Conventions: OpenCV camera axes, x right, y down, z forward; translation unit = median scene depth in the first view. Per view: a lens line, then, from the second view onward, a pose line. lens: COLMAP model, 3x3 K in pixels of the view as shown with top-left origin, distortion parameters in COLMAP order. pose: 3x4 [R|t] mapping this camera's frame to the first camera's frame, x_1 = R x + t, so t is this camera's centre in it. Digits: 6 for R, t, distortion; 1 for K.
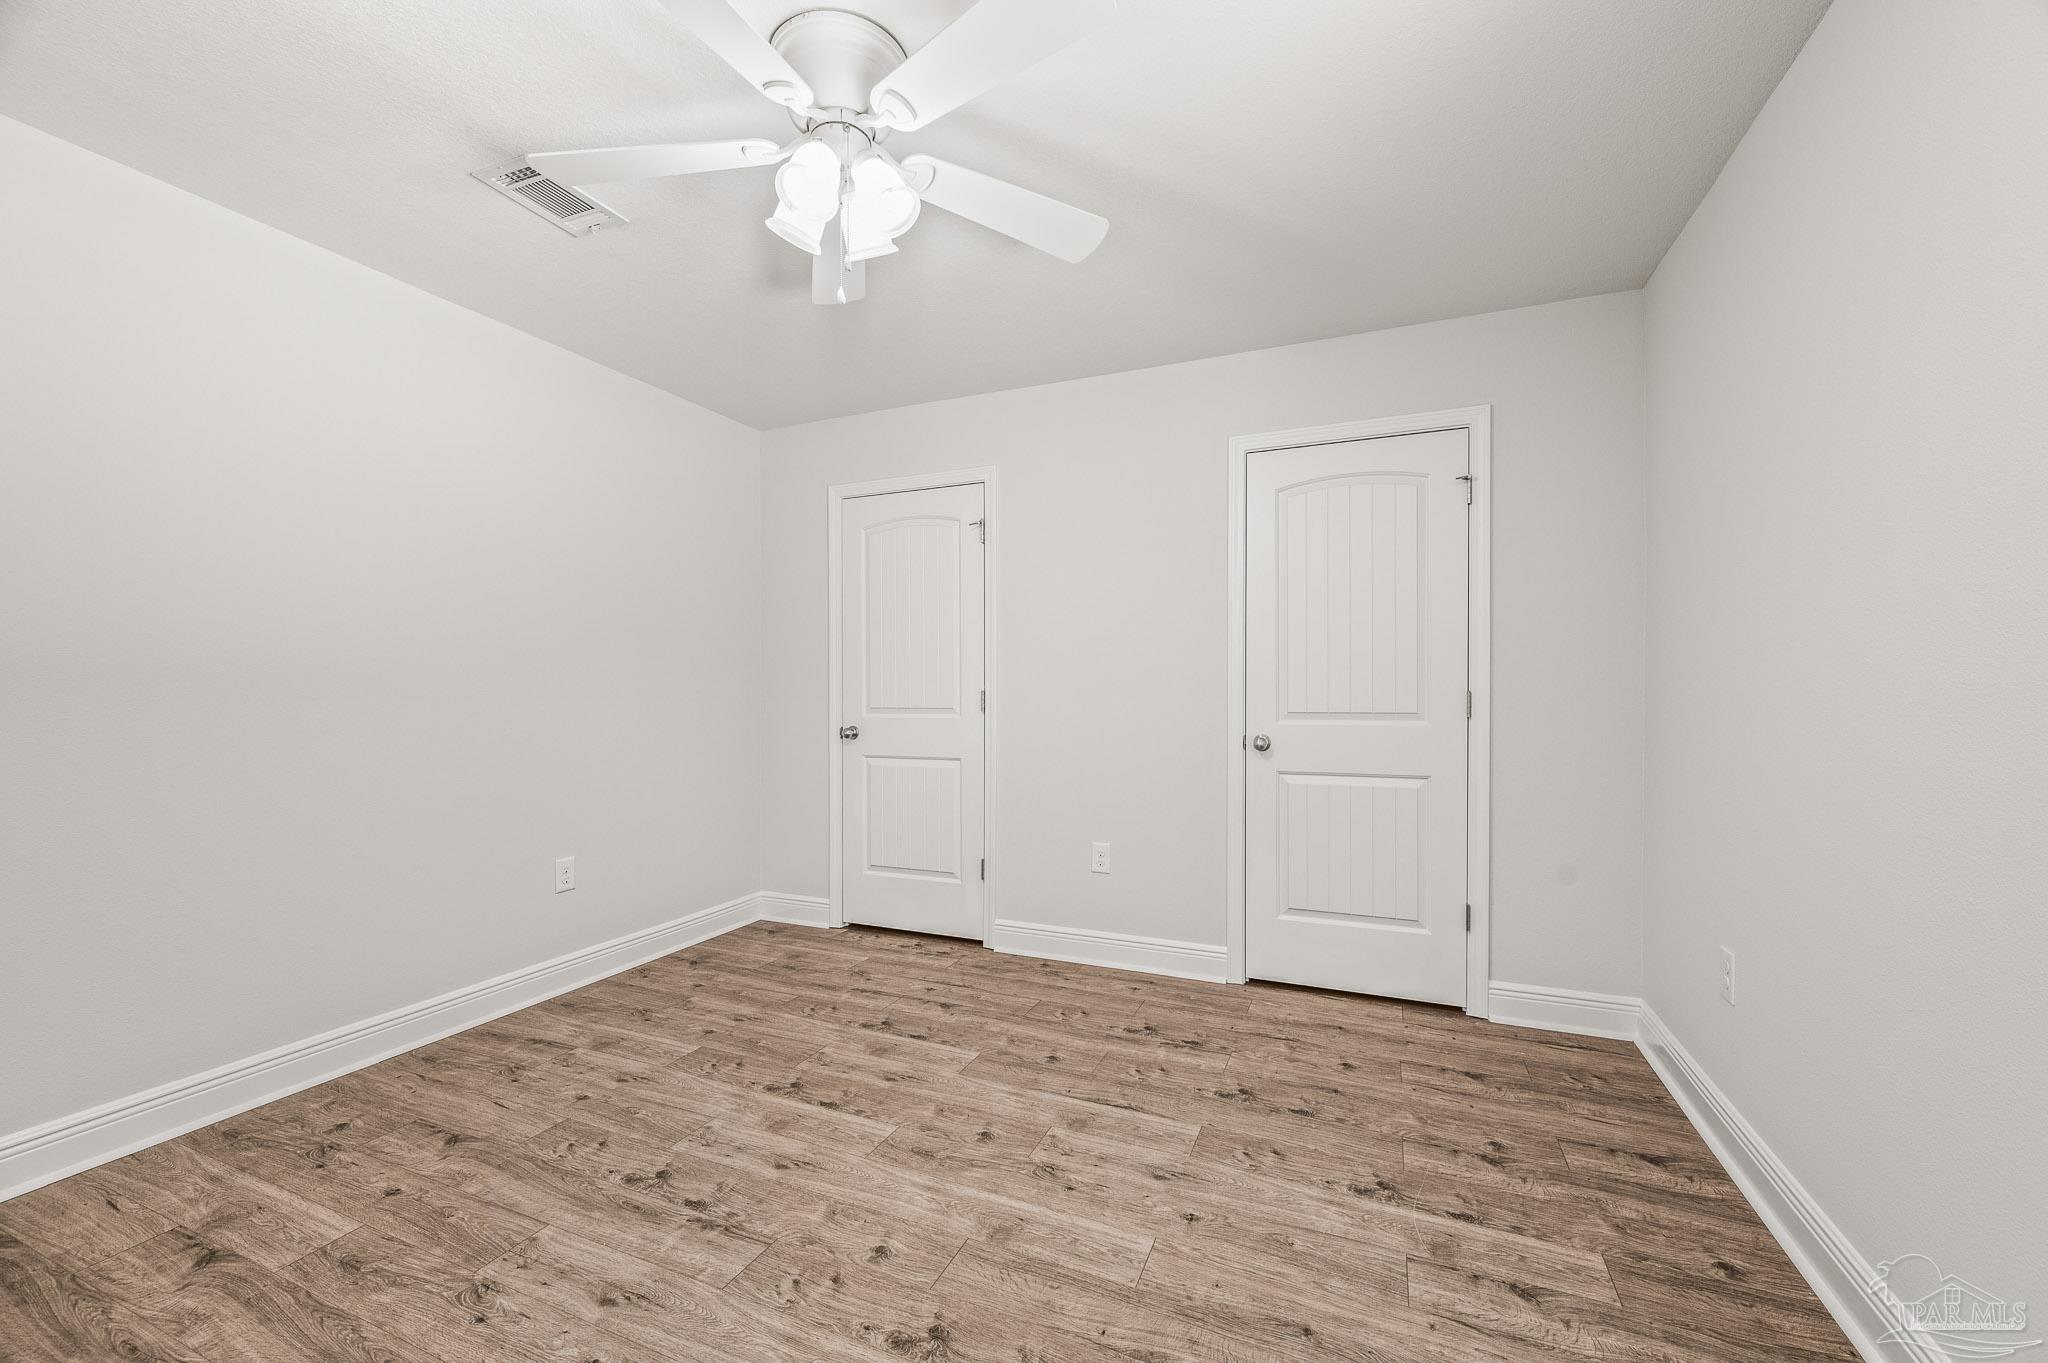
lens RADIAL K [[807.1, 0, 1029.7], [0, 807.1, 689.2], [0, 0, 1]] dist [-0.000772, -0.000657]
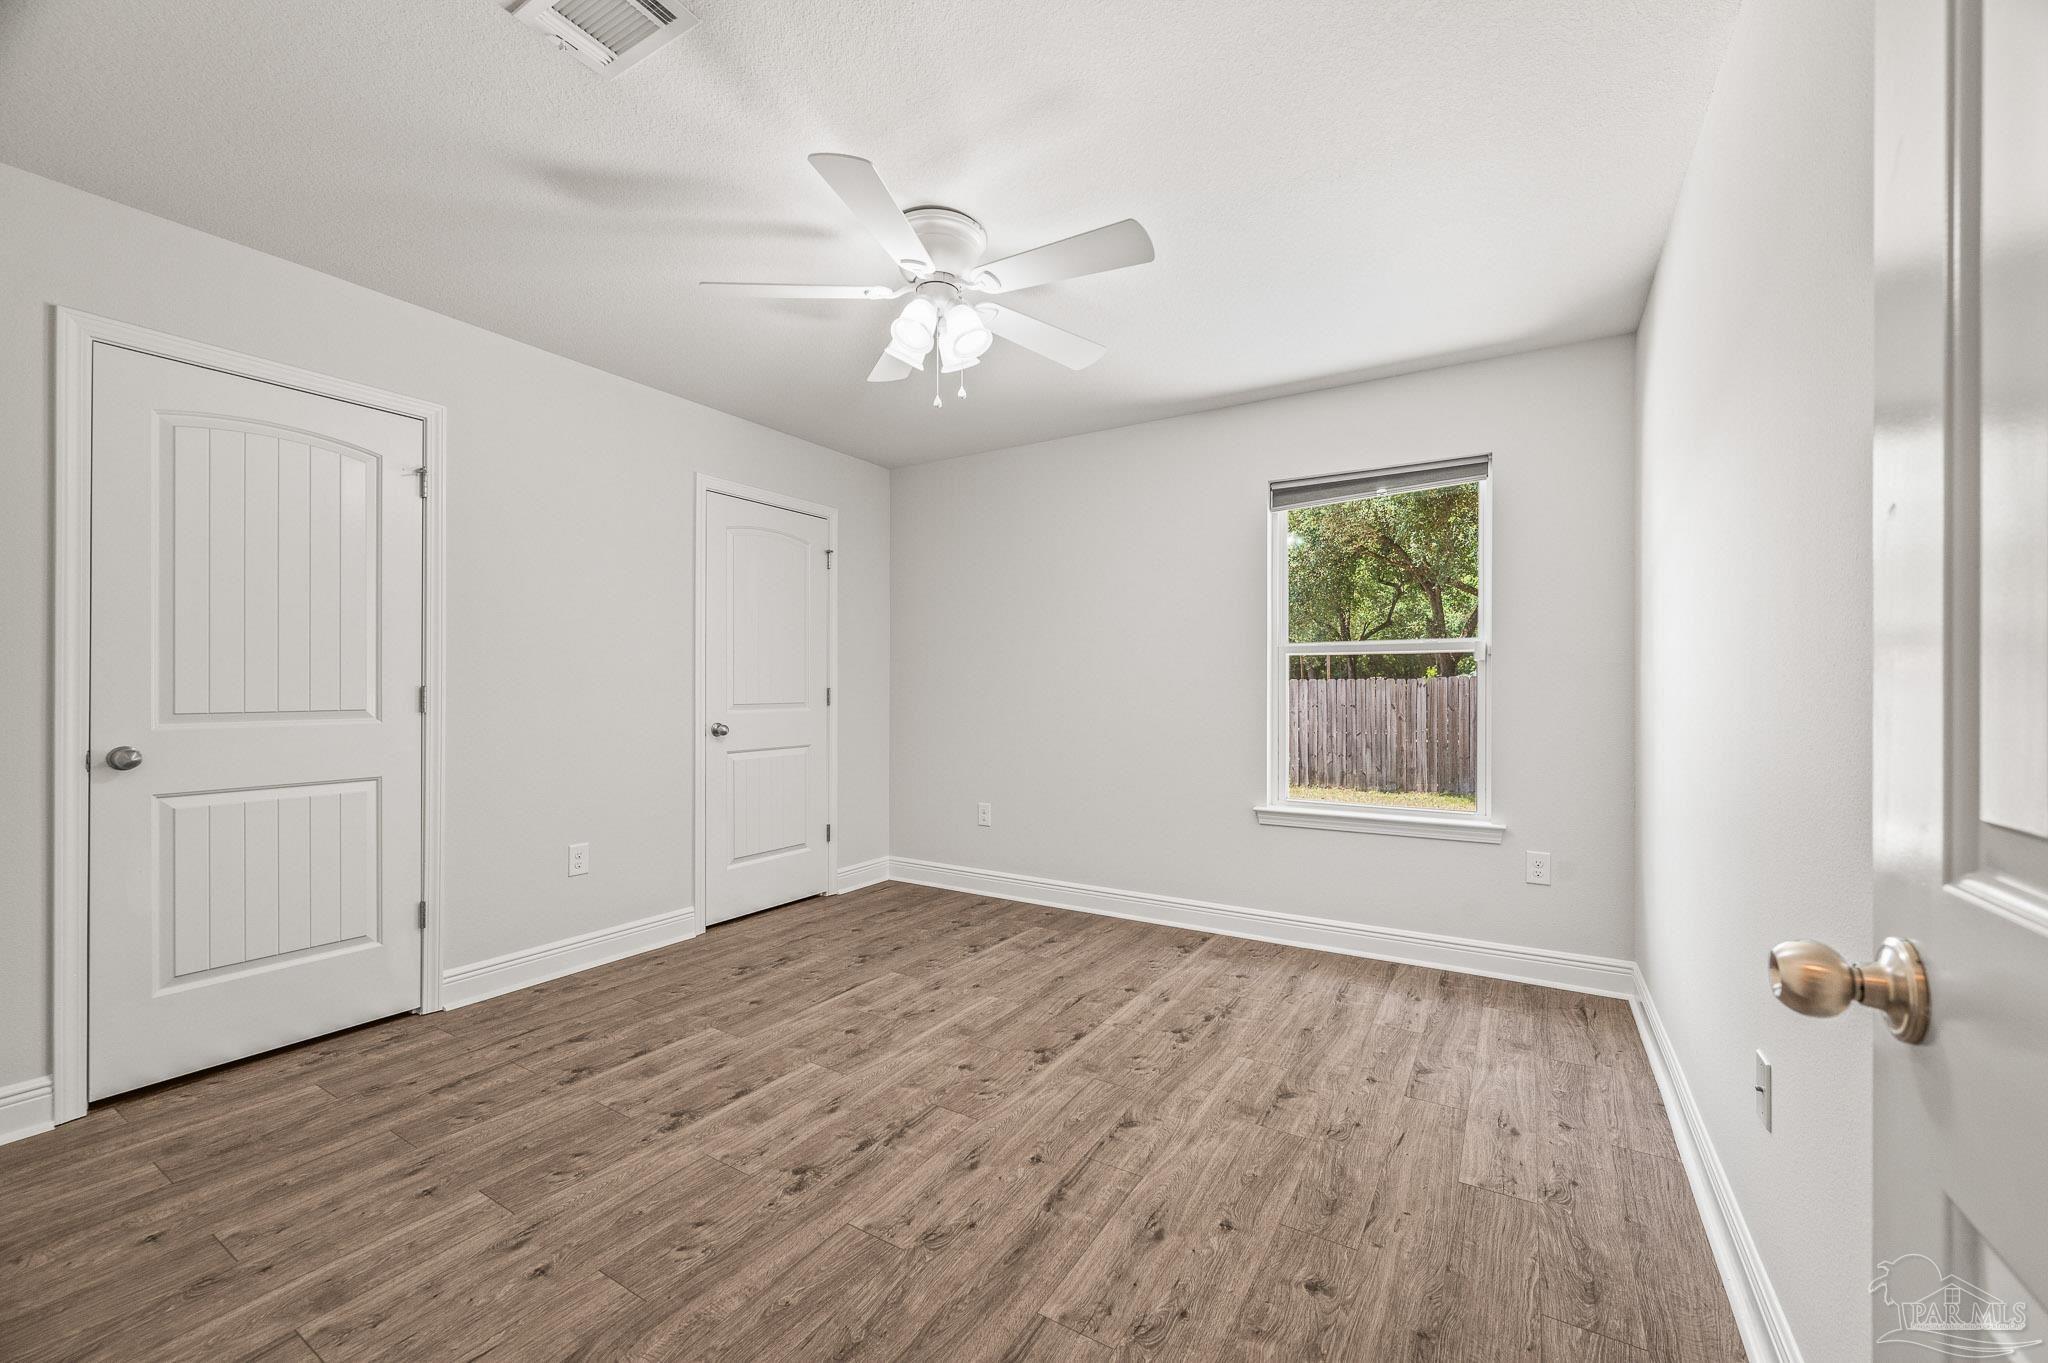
lens RADIAL K [[807.1, 0, 1029.7], [0, 807.1, 688.0], [0, 0, 1]] dist [-0.000772, -0.000657]
pose [[0.145442, 0.001465, 0.989366, -1.046581], [-0.005017, 0.999987, -0.000743, 0.000839], [-0.989354, -0.004856, 0.145448, 0.428280]]
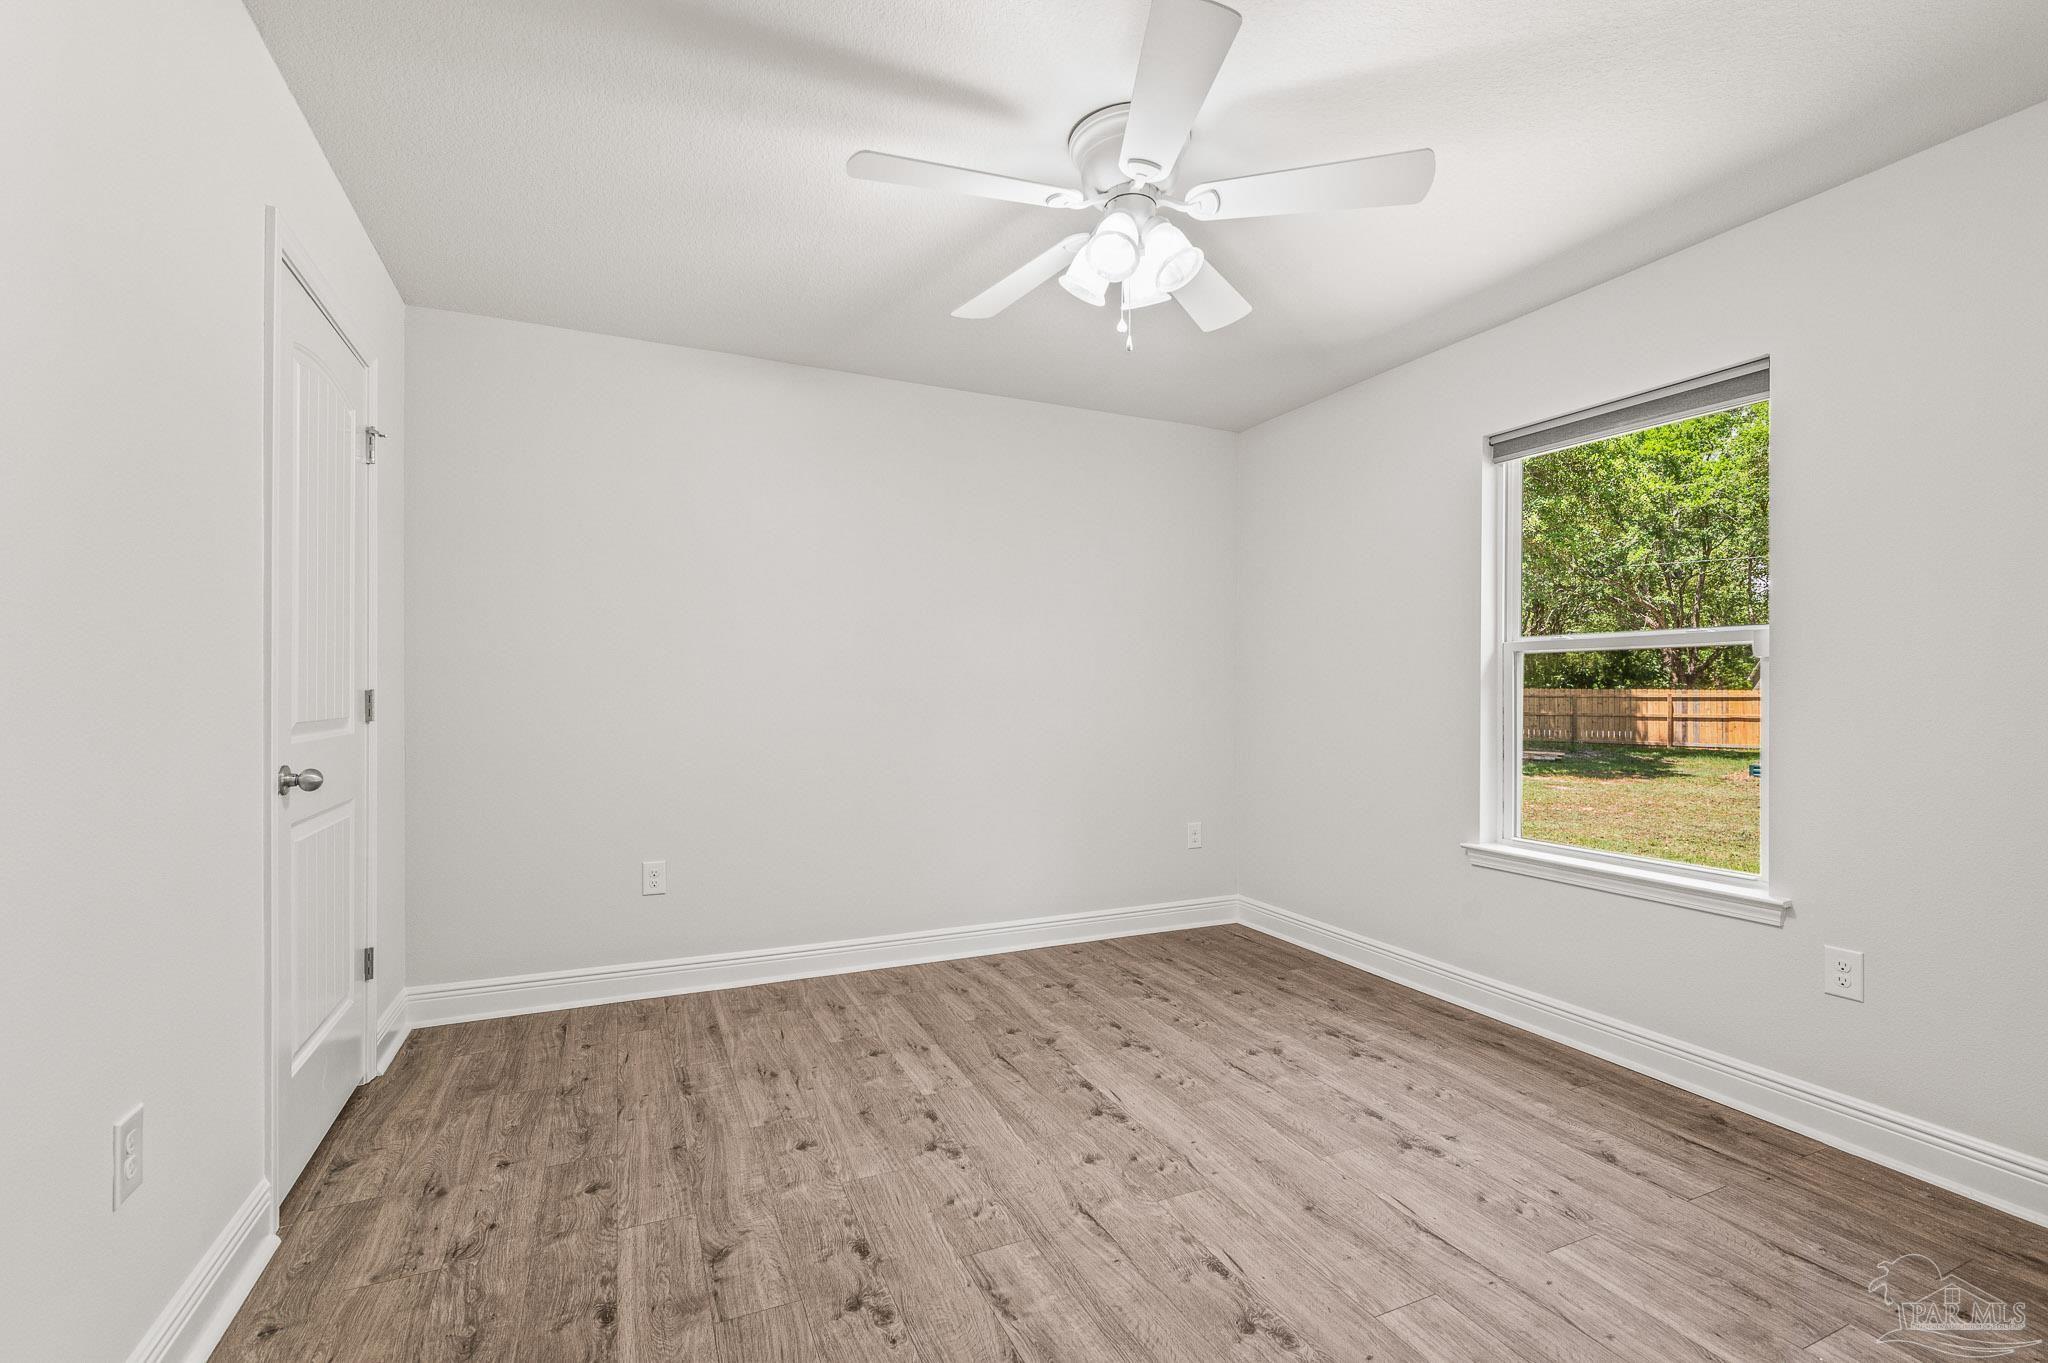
lens RADIAL K [[894.5, 0, 1034.9], [0, 894.5, 684.5], [0, 0, 1]] dist [0.009184, 0.000245]
pose [[-0.747226, 0.005979, 0.664543, -0.429303], [-0.004544, 0.999890, -0.014106, 0.008928], [-0.664554, -0.013560, -0.747117, 1.822062]]
